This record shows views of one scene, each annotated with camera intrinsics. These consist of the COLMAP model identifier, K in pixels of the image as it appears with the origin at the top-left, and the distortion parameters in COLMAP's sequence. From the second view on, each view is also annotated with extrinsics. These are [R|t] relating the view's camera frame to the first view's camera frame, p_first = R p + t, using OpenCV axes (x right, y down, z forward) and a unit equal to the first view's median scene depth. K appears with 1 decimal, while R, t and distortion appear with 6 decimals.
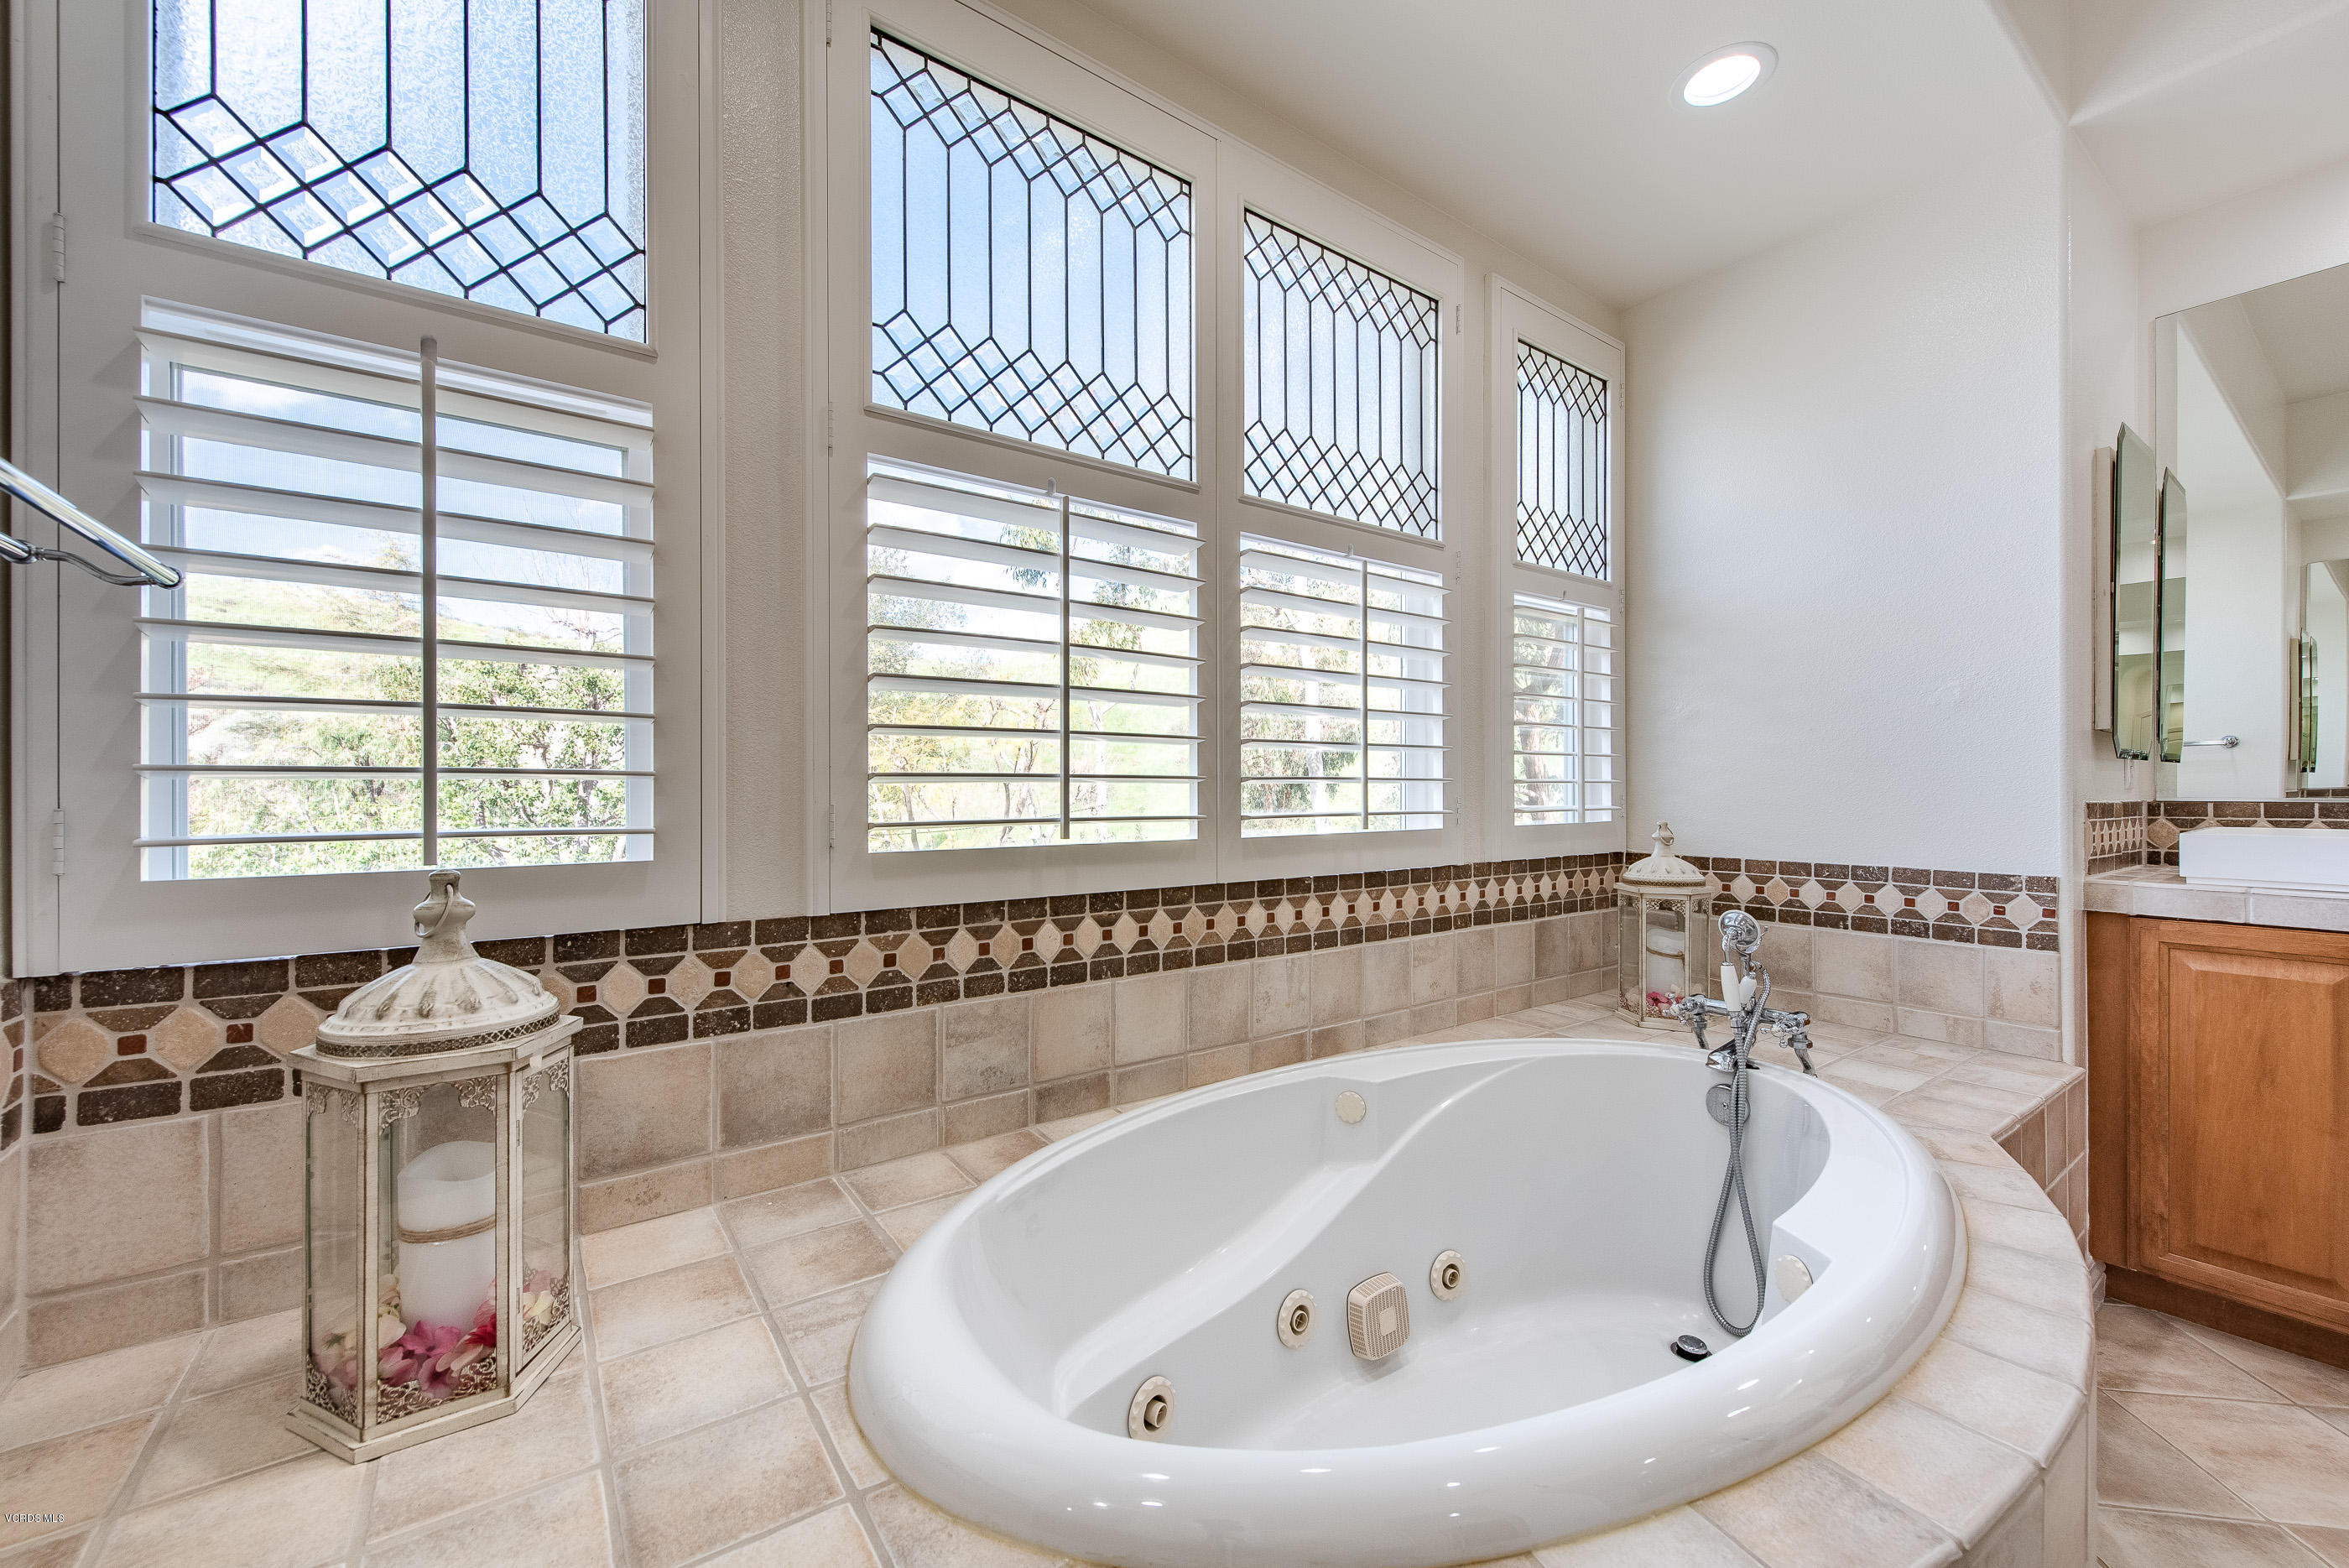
lens RADIAL K [[921.8, 0, 1165.2], [0, 921.8, 791.1], [0, 0, 1]] dist [0.013584, -0.003727]
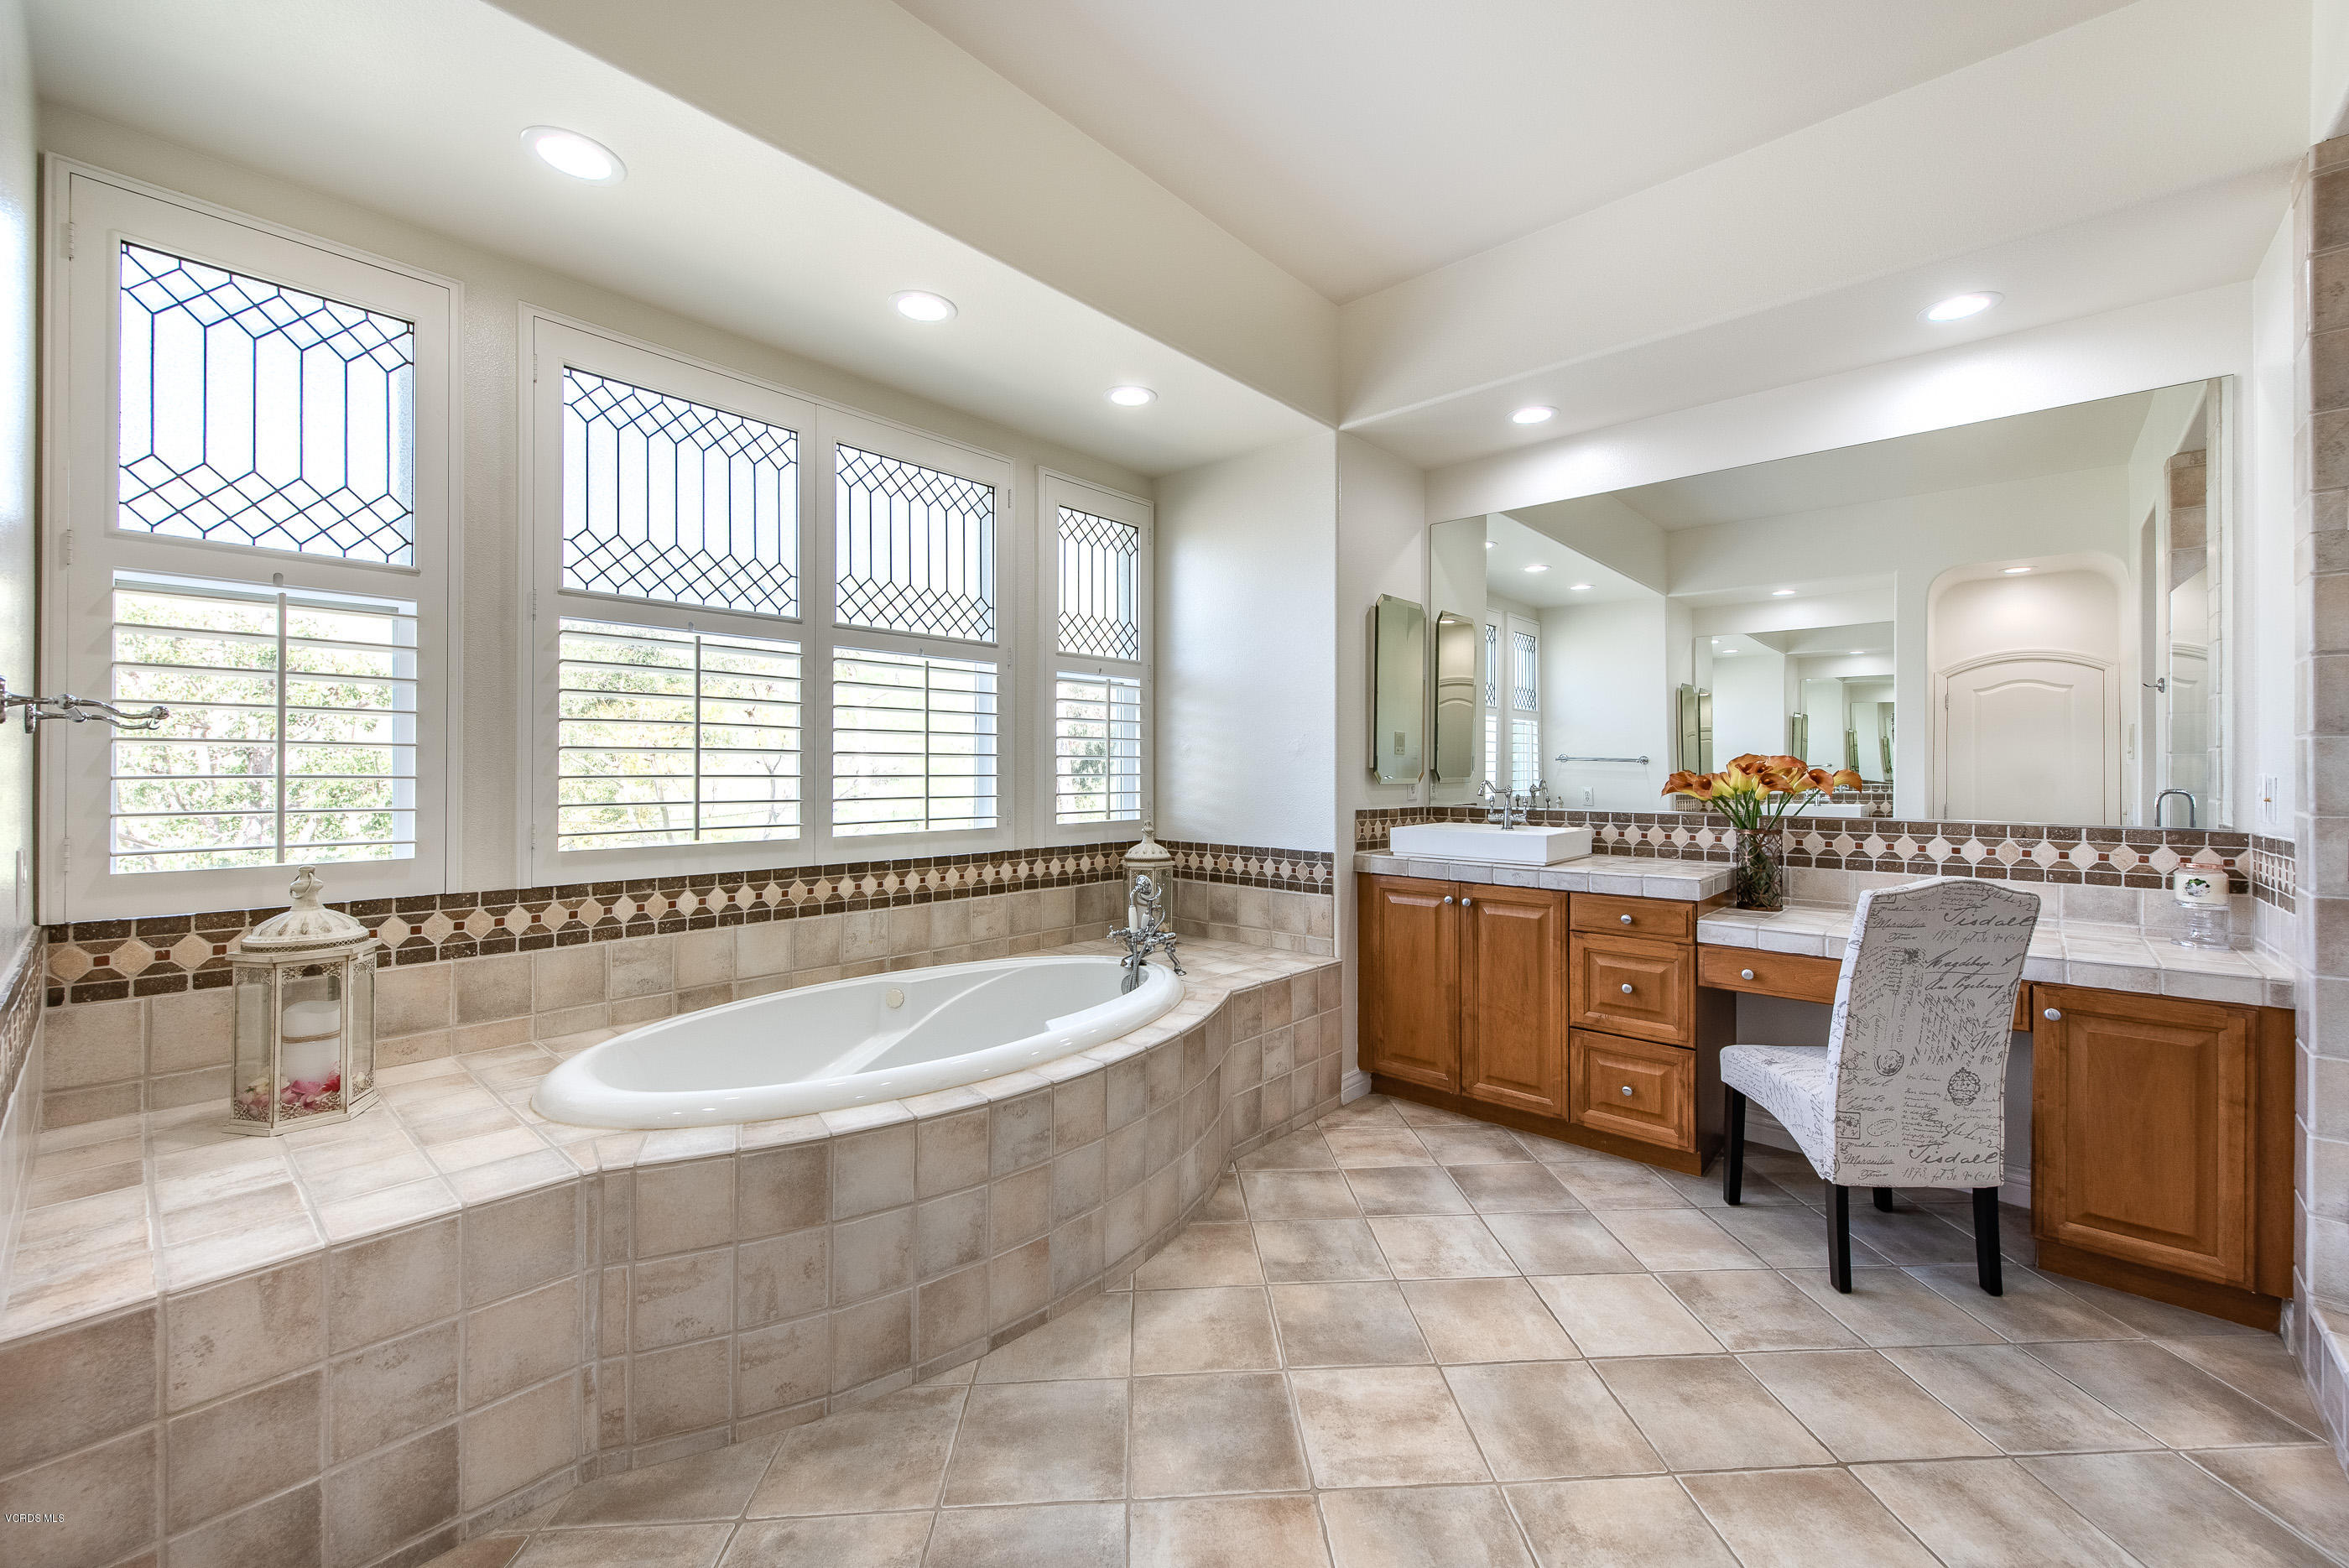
lens RADIAL K [[921.8, 0, 1189.6], [0, 921.8, 771.0], [0, 0, 1]] dist [0.013584, -0.003727]
pose [[0.971919, 0.006148, 0.235233, 0.386939], [-0.005711, 0.999980, -0.002542, -0.079598], [-0.235245, 0.001127, 0.971936, -0.890190]]
